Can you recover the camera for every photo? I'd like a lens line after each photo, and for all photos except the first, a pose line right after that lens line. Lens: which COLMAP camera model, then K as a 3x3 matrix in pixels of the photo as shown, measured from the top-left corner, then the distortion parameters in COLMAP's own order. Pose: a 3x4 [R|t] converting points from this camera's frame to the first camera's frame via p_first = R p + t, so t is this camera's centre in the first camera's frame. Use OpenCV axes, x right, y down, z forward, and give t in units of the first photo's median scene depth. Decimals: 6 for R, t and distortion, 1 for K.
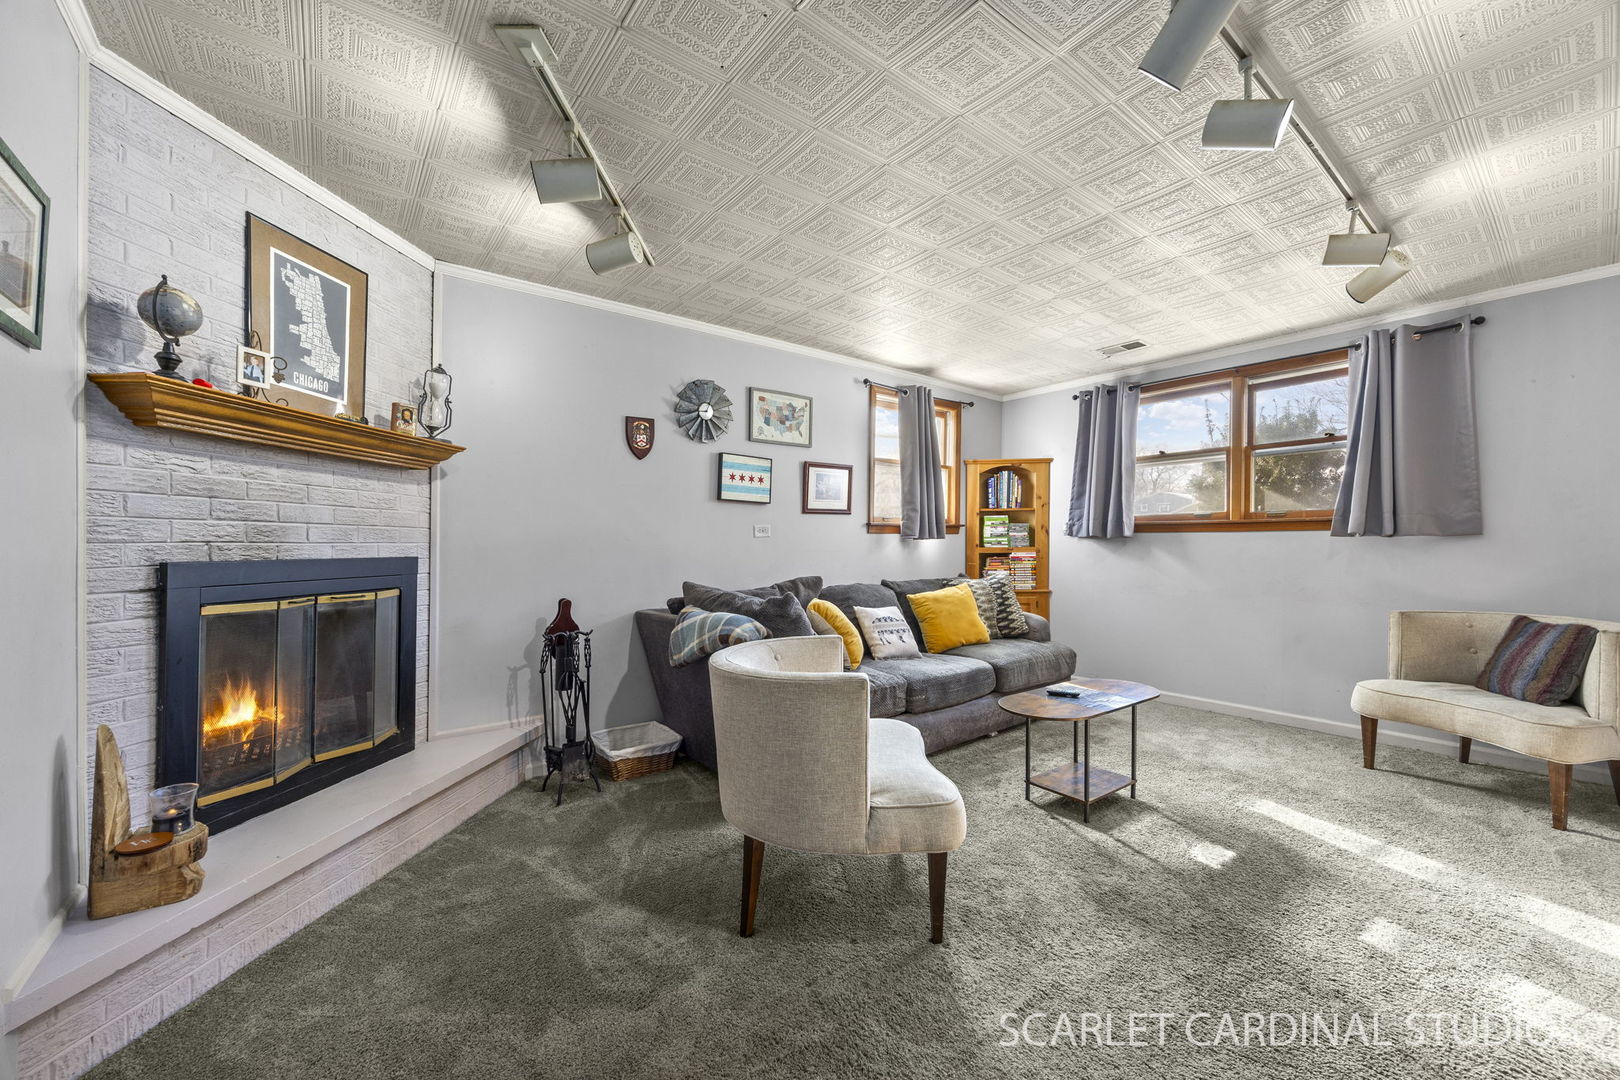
lens RADIAL K [[619.8, 0, 809.2], [0, 619.8, 536.6], [0, 0, 1]] dist [0.000354, -0.000012]
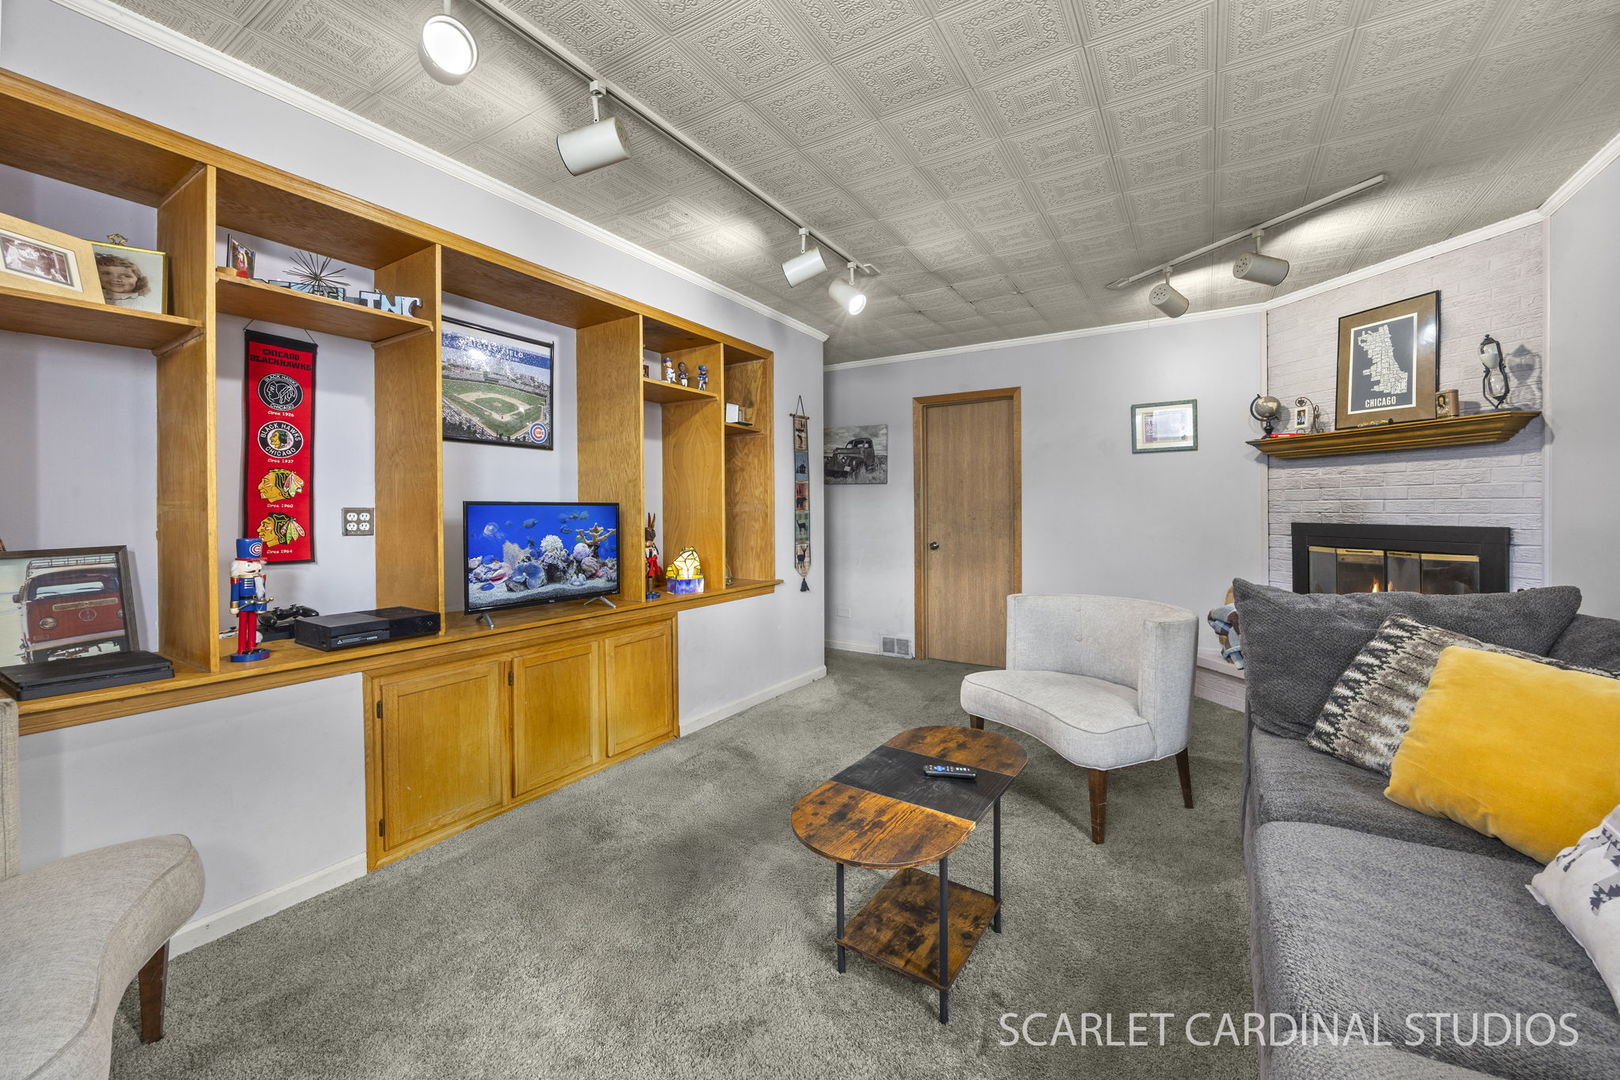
lens RADIAL K [[619.8, 0, 809.7], [0, 619.8, 524.2], [0, 0, 1]] dist [0.000354, -0.000012]
pose [[-0.938346, 0.007393, -0.345620, 0.954346], [0.003694, 0.999929, 0.011359, 0.014794], [0.345679, 0.009382, -0.938306, 1.917036]]
